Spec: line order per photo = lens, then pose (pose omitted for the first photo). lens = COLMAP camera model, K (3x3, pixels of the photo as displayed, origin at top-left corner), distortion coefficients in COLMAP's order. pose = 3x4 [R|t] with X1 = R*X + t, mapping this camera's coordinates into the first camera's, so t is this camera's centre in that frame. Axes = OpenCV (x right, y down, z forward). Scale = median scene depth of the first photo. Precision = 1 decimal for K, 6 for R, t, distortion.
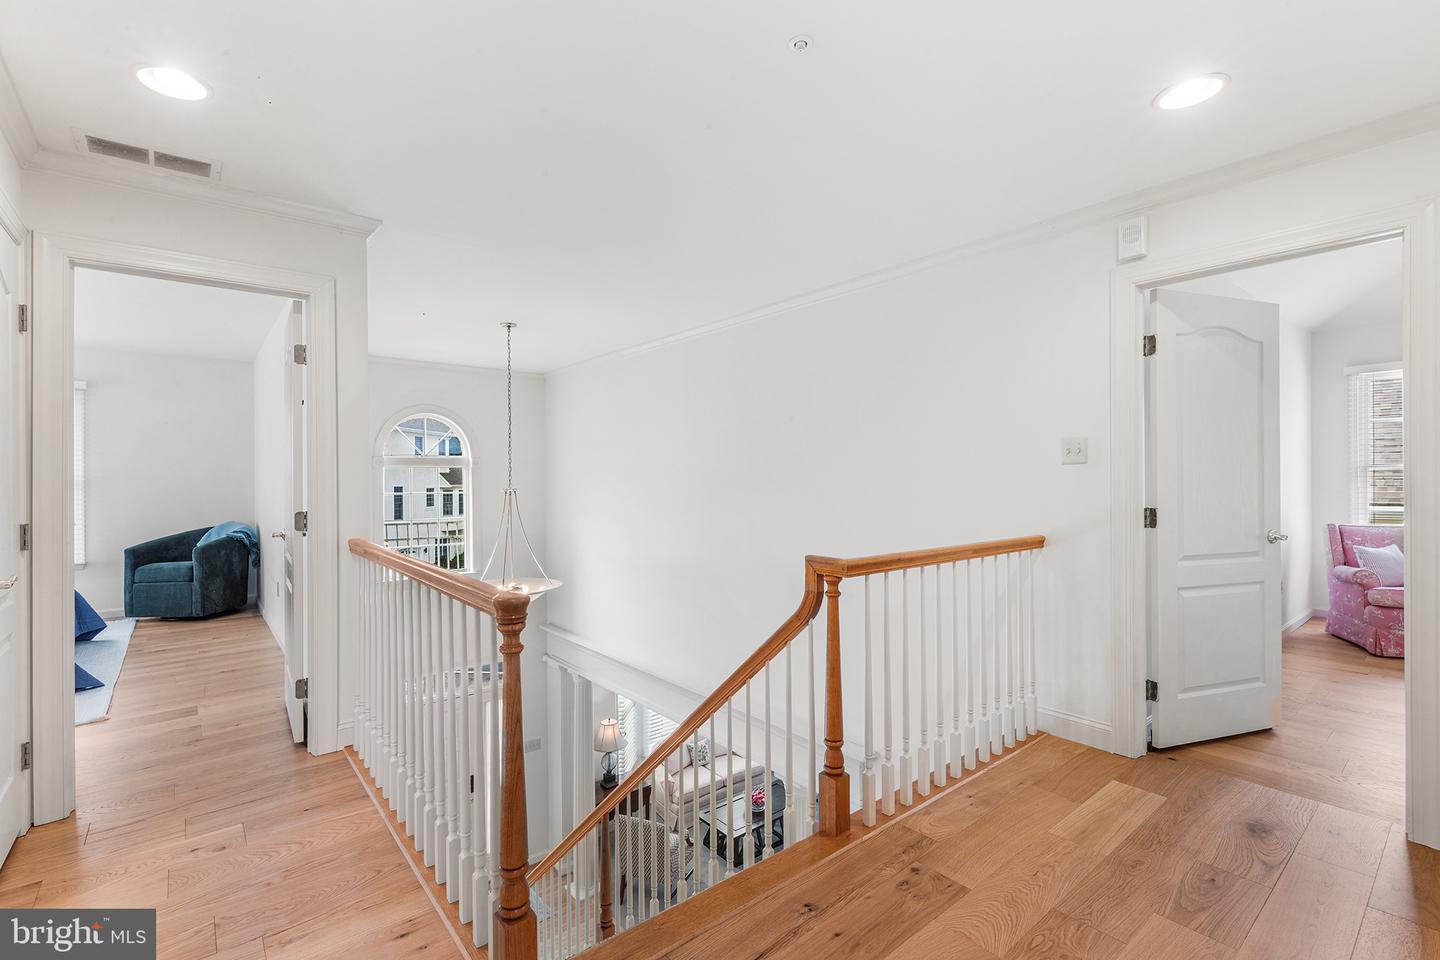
lens RADIAL K [[651.2, 0, 720.9], [0, 651.2, 479.0], [0, 0, 1]] dist [-0.003465, 0.001671]
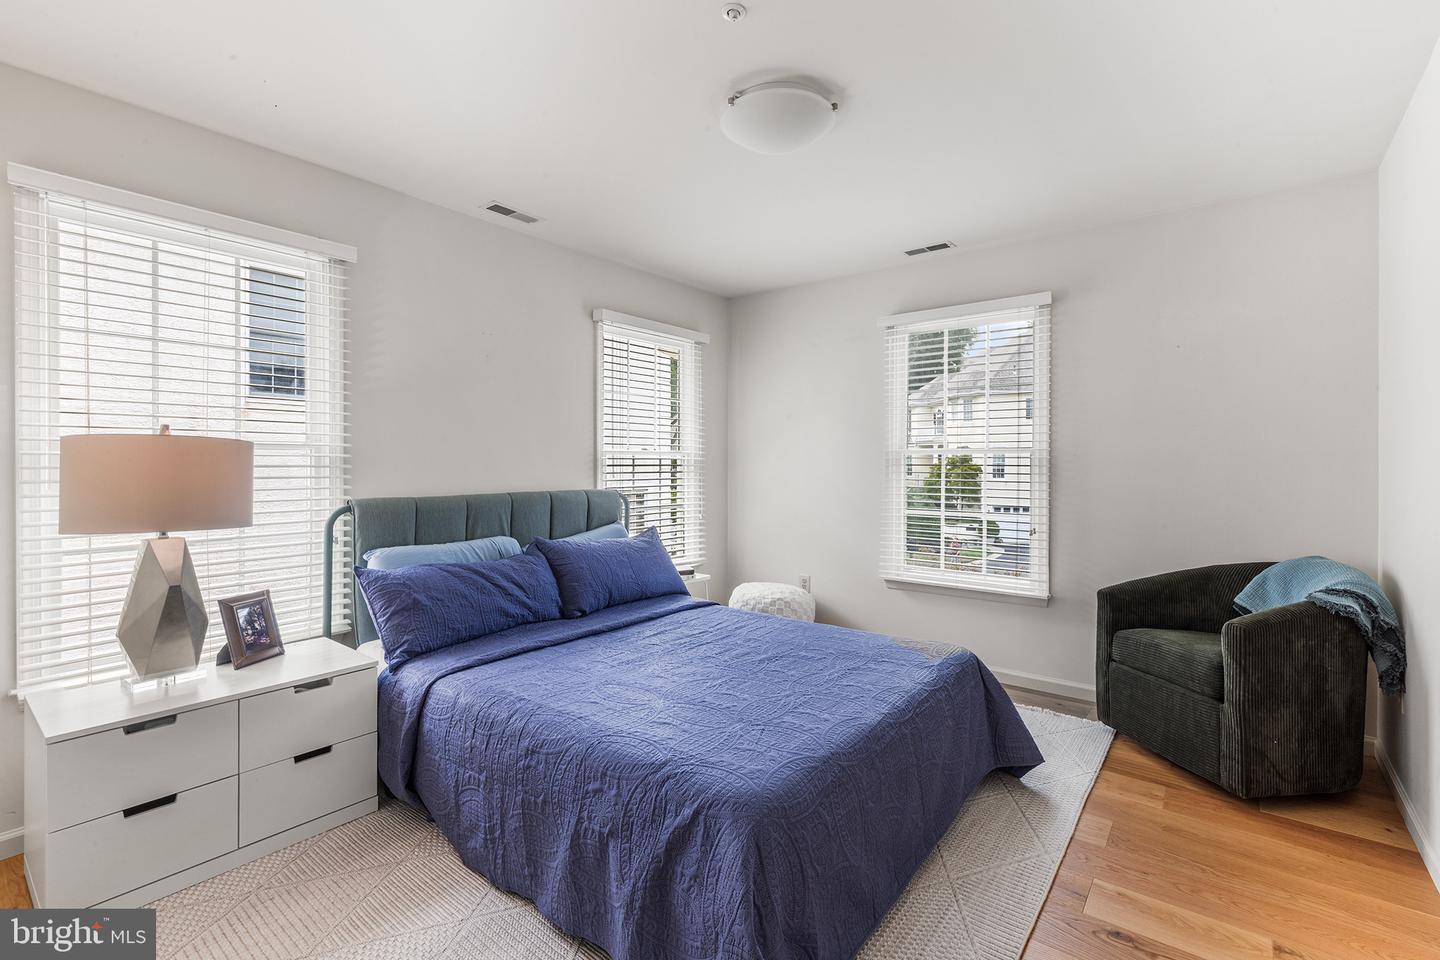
lens RADIAL K [[651.2, 0, 726.3], [0, 651.2, 469.6], [0, 0, 1]] dist [-0.003465, 0.001671]
pose [[0.218351, 0.012439, -0.975791, -0.459859], [0.002957, 0.999906, 0.013408, 0.002789], [0.975866, -0.005813, 0.218293, 0.578439]]
